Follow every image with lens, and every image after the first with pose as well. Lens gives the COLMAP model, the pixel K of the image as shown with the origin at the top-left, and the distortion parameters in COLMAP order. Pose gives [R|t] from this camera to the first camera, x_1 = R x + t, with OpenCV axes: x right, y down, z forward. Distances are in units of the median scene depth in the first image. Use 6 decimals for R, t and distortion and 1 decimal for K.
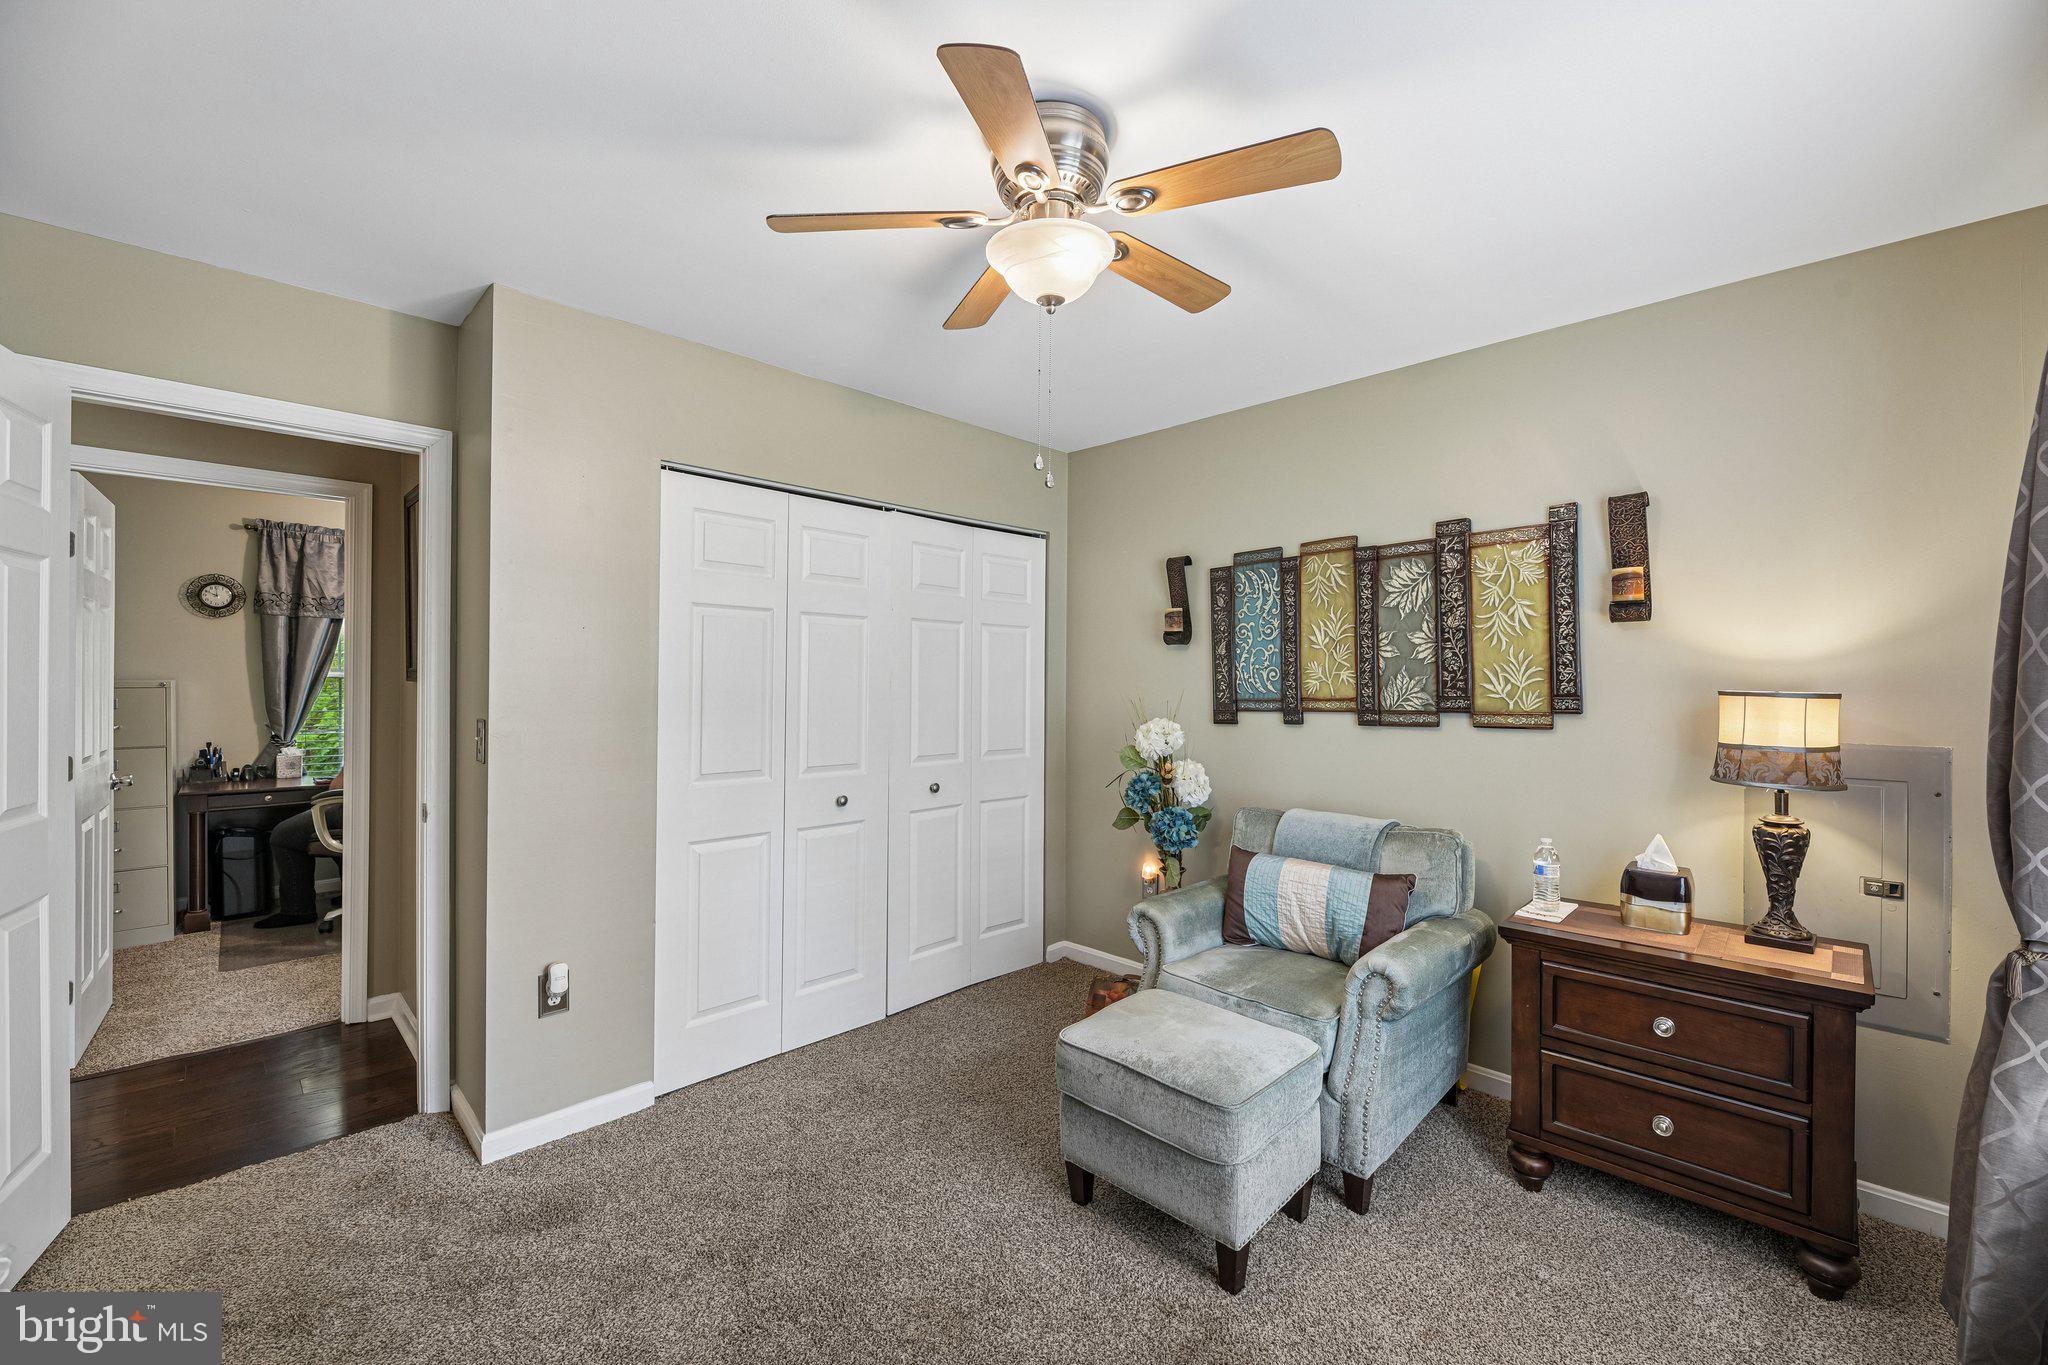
lens RADIAL K [[821.3, 0, 1015.4], [0, 821.3, 690.5], [0, 0, 1]] dist [-0.002265, -0.000417]
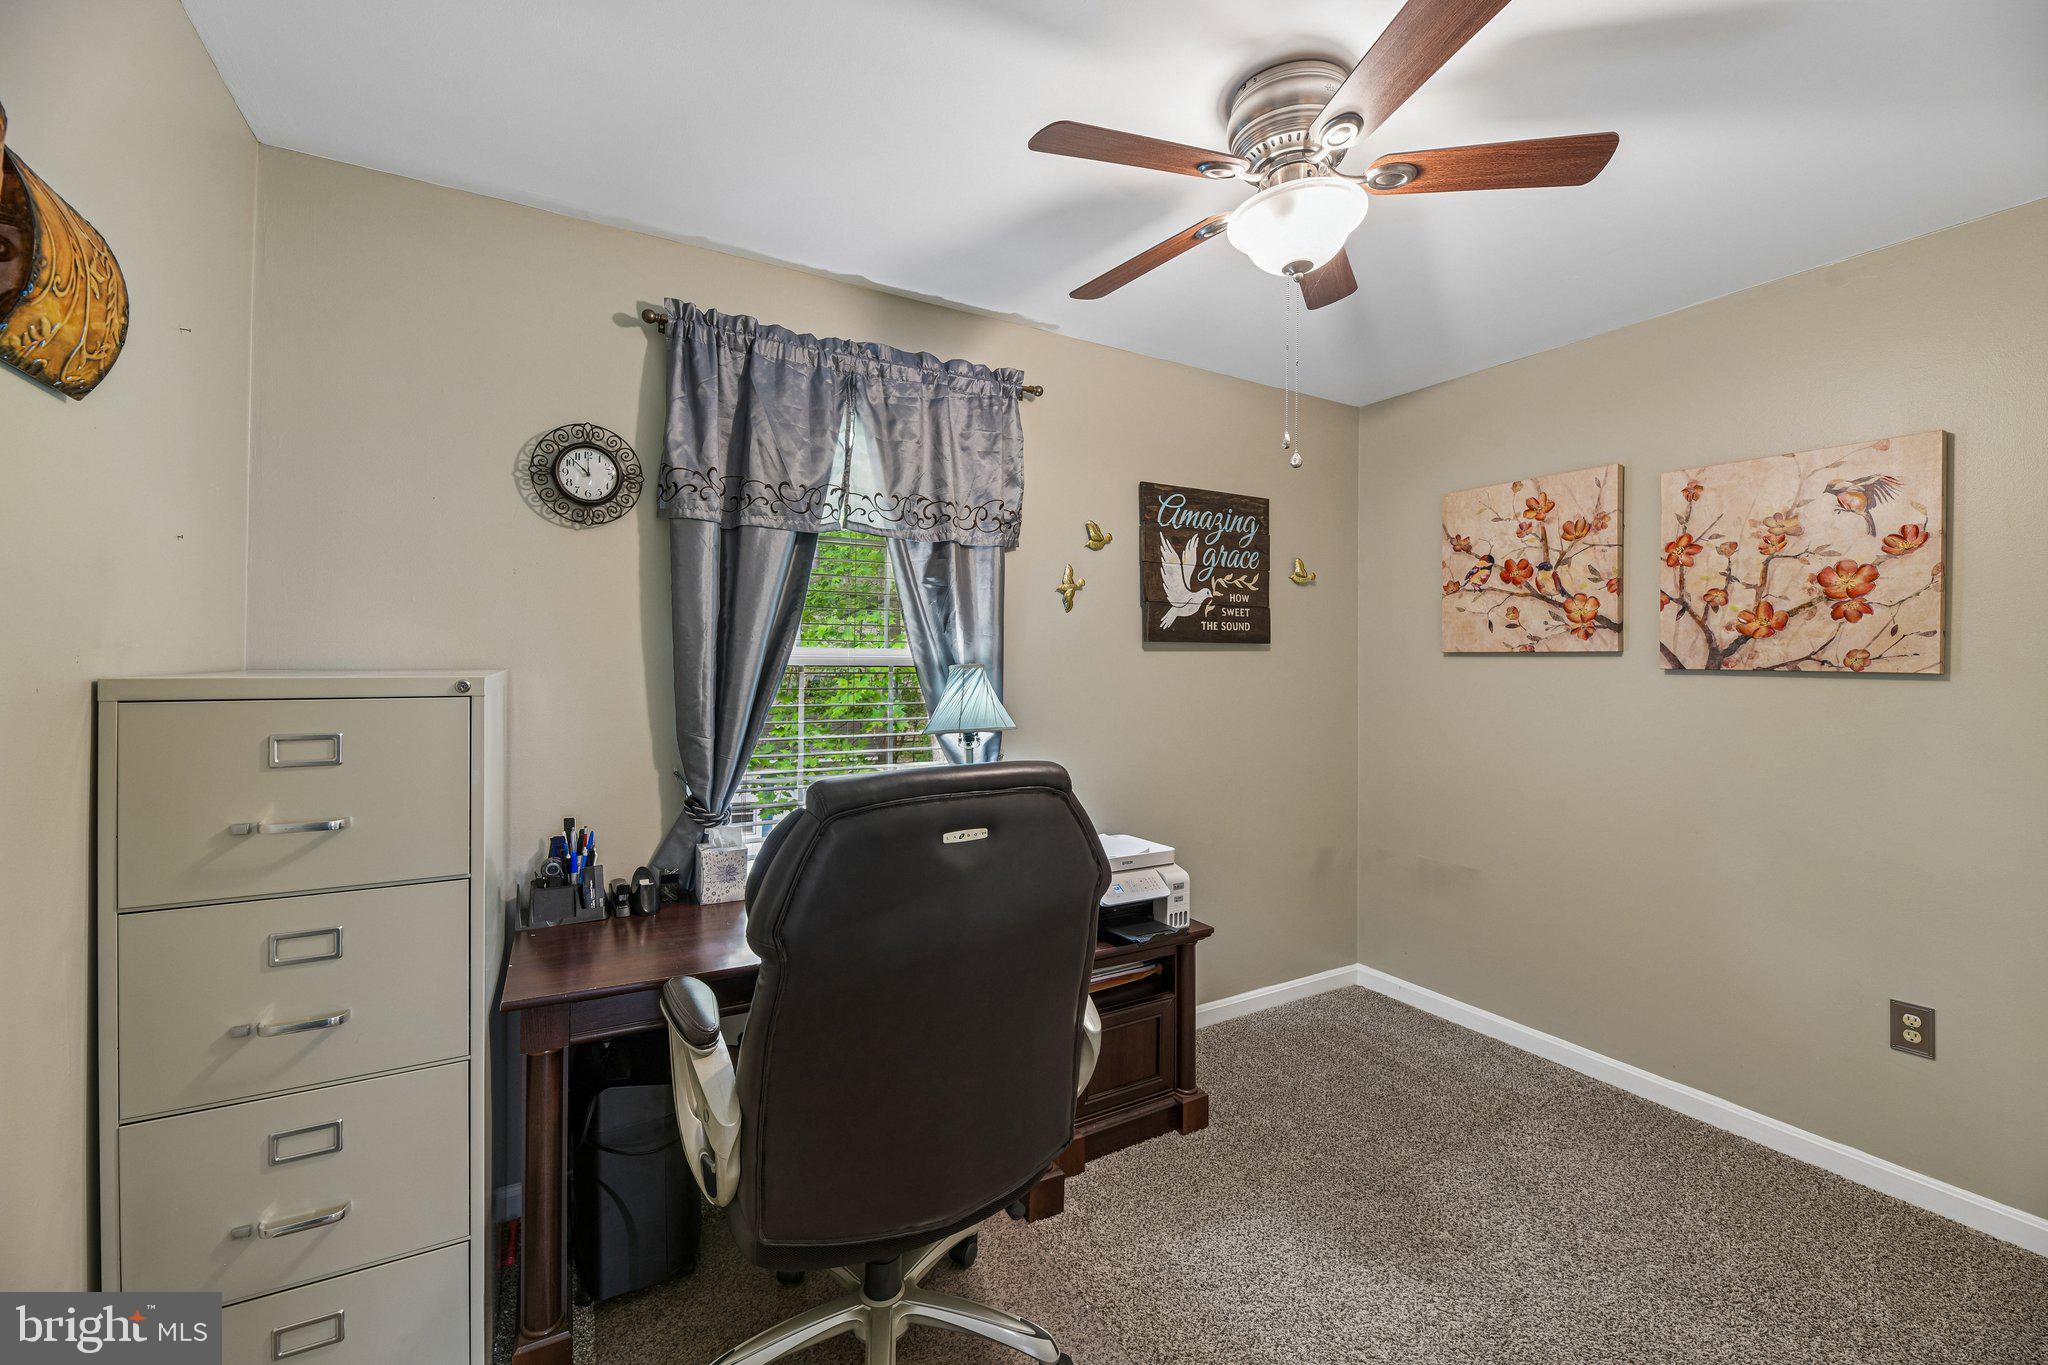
lens RADIAL K [[821.3, 0, 1030.8], [0, 821.3, 670.4], [0, 0, 1]] dist [-0.002265, -0.000417]
pose [[0.968045, 0.003104, -0.250757, -0.626484], [-0.006088, 0.999920, -0.011125, -0.009161], [0.250702, 0.012296, 0.967986, 0.627422]]
